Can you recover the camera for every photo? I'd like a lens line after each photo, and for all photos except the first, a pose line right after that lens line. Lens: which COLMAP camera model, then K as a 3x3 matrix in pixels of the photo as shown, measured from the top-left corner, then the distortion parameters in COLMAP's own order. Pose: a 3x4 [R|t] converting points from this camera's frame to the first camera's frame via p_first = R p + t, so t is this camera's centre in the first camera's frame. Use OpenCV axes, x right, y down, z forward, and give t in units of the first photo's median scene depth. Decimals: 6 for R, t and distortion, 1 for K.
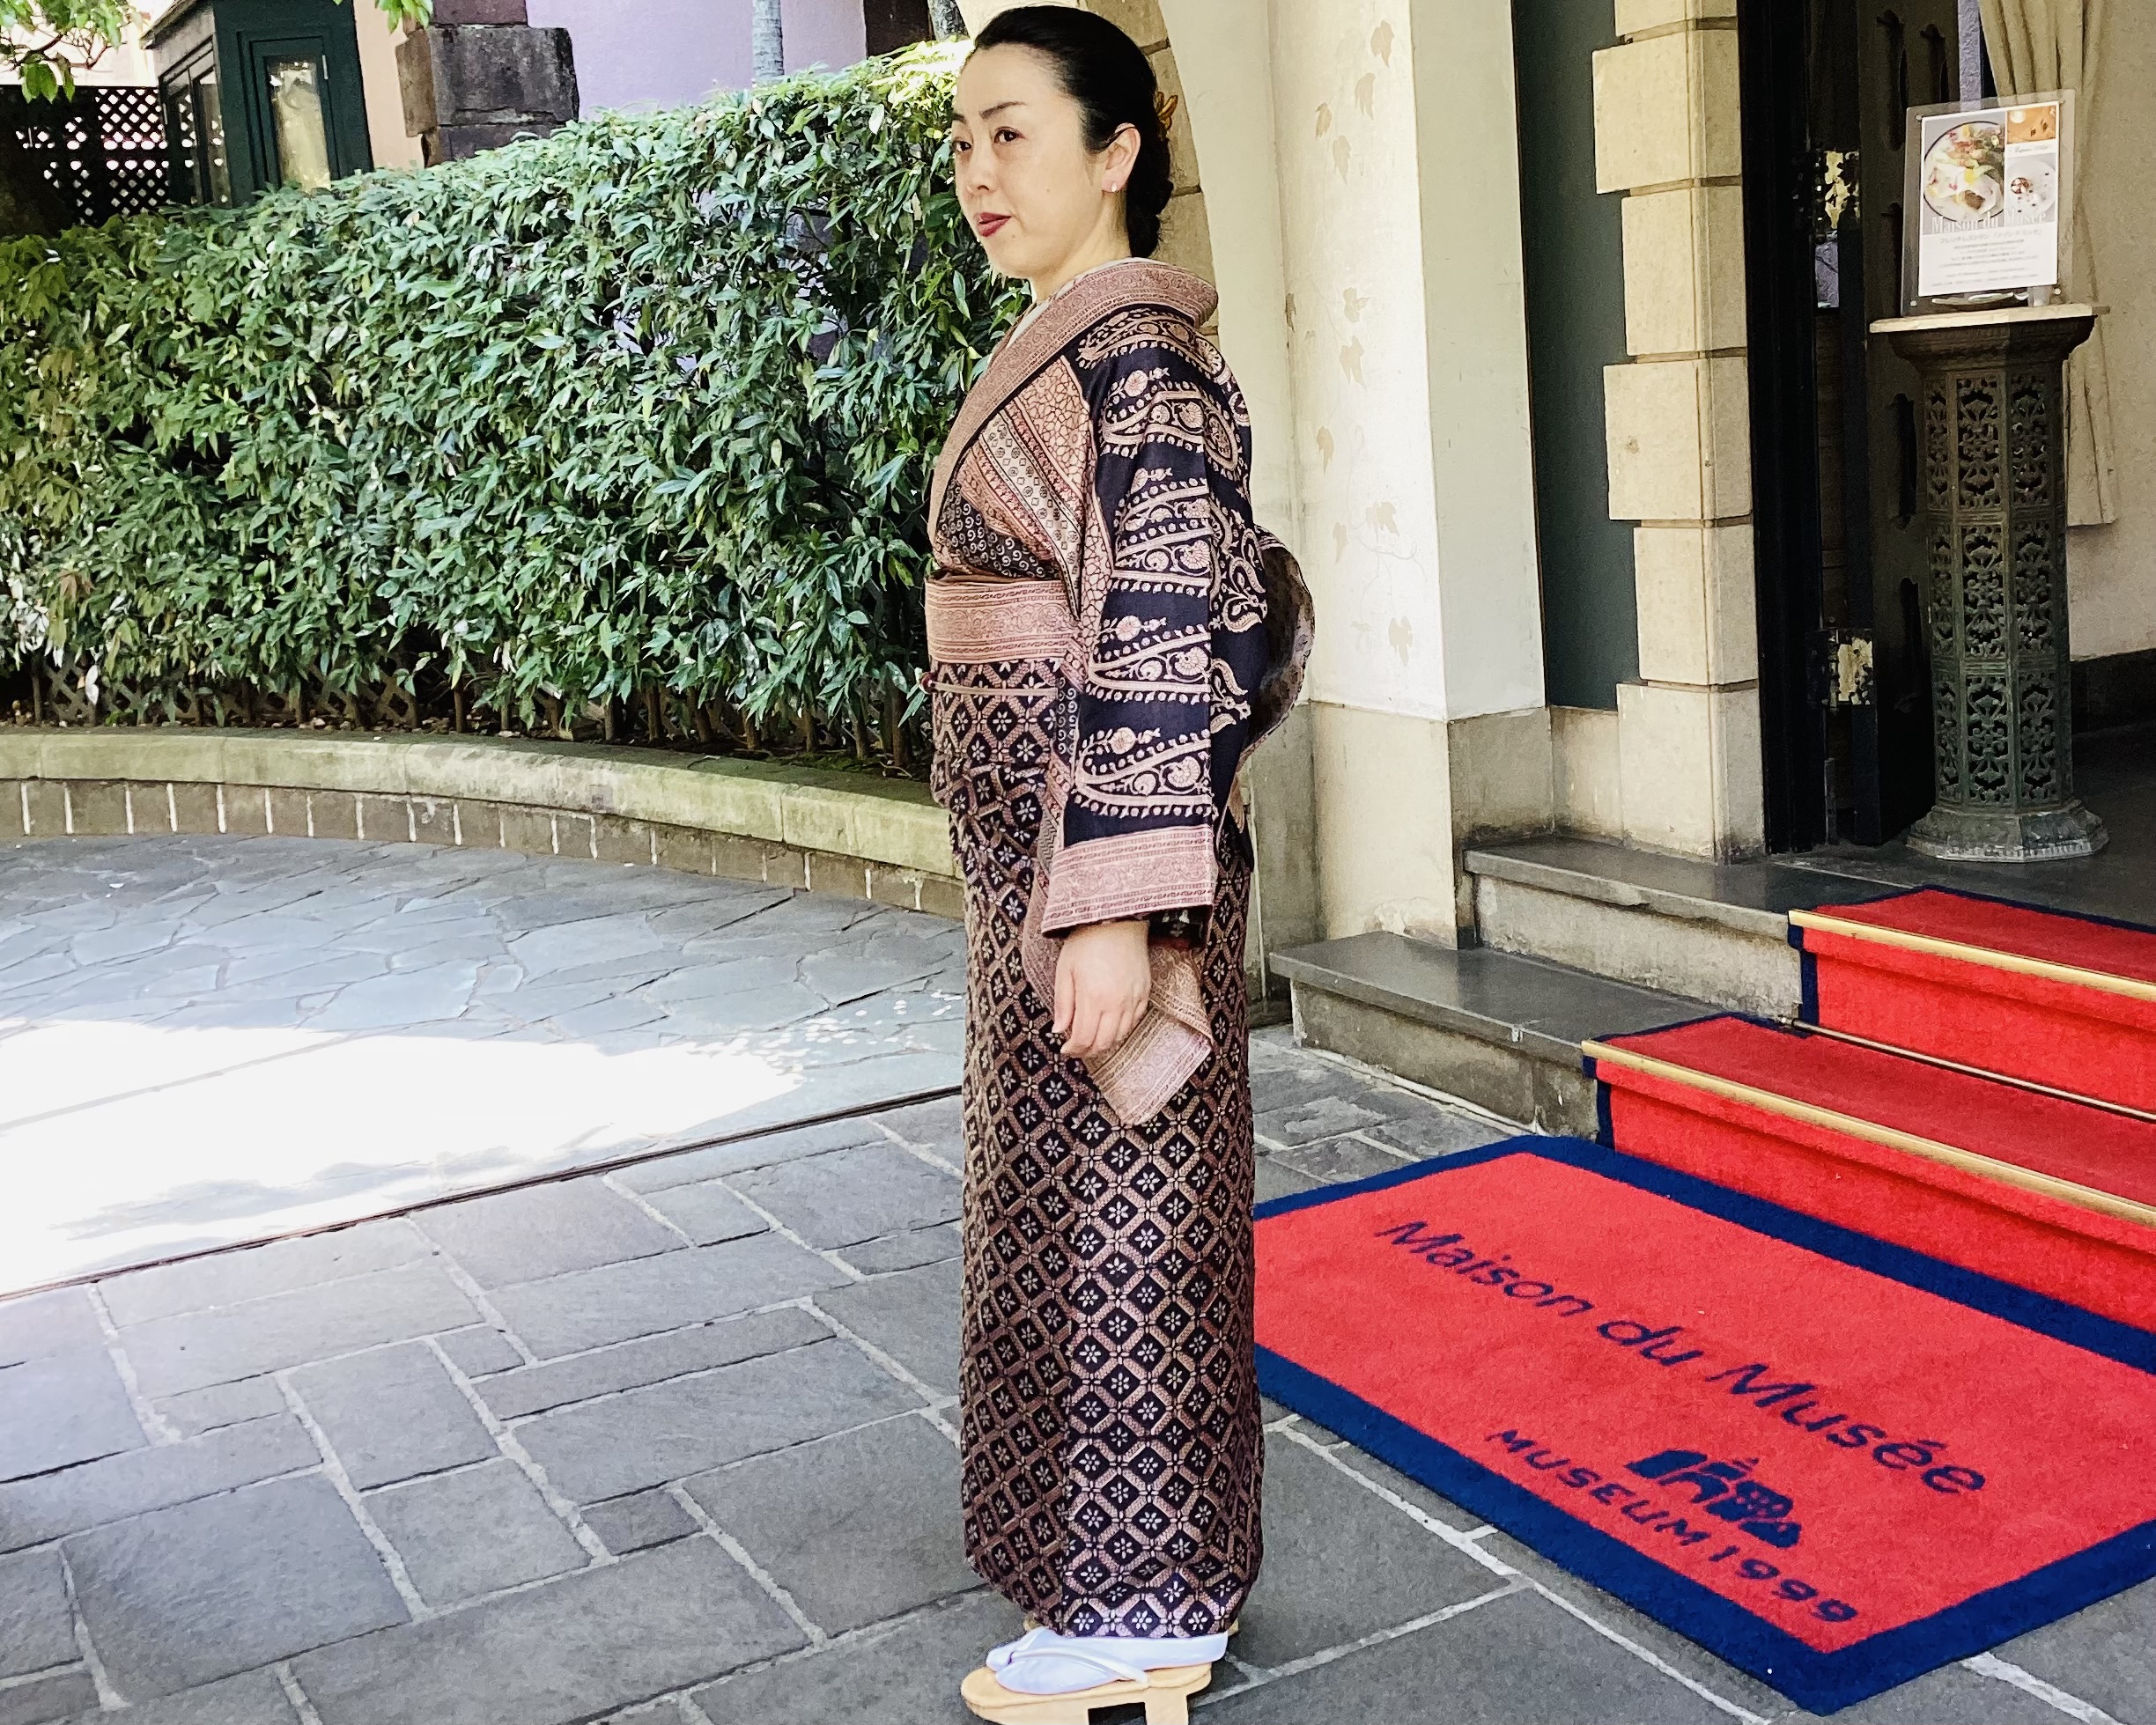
lens RADIAL K [[2589.2, 0, 1071.6], [0, 2589.2, 834.8], [0, 0, 1]] dist [0.141546, -0.295181]
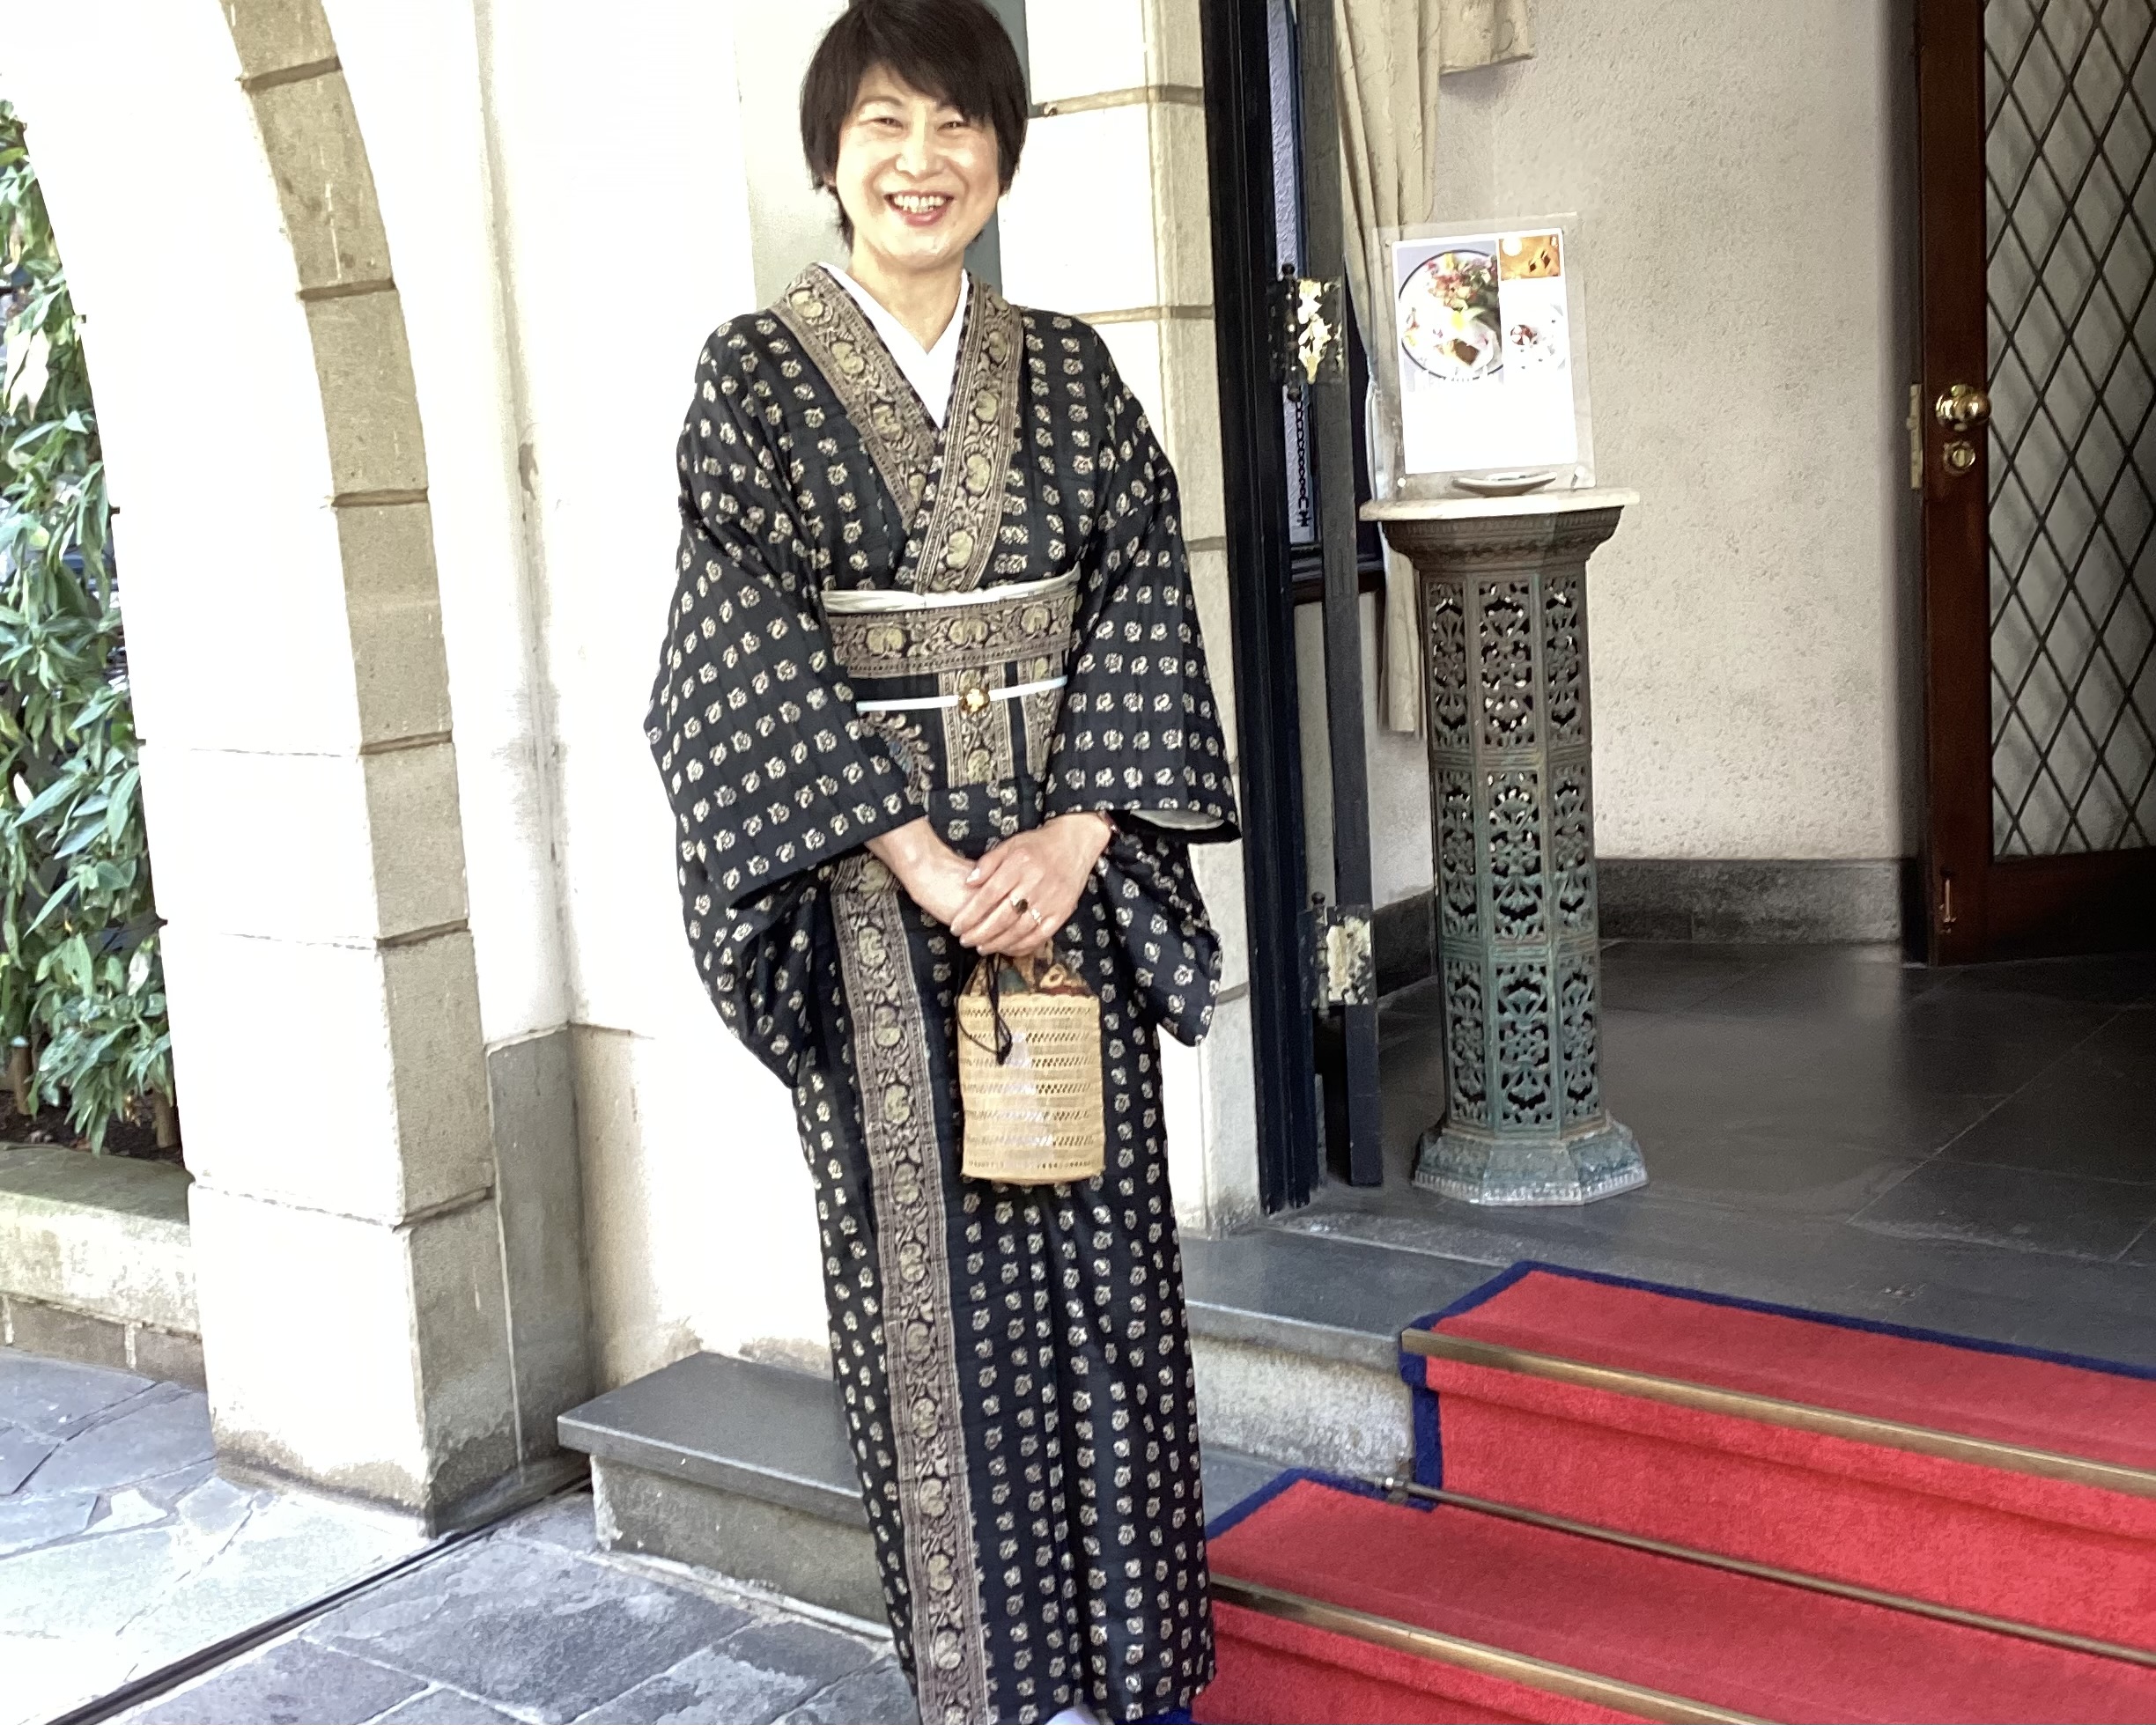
lens RADIAL K [[2589.2, 0, 1071.6], [0, 2589.2, 834.8], [0, 0, 1]] dist [0.141546, -0.295181]
pose [[0.904876, -0.044088, 0.423387, -0.092429], [0.064133, 0.997389, -0.033207, -0.081640], [-0.420817, 0.057202, 0.905340, 0.363157]]
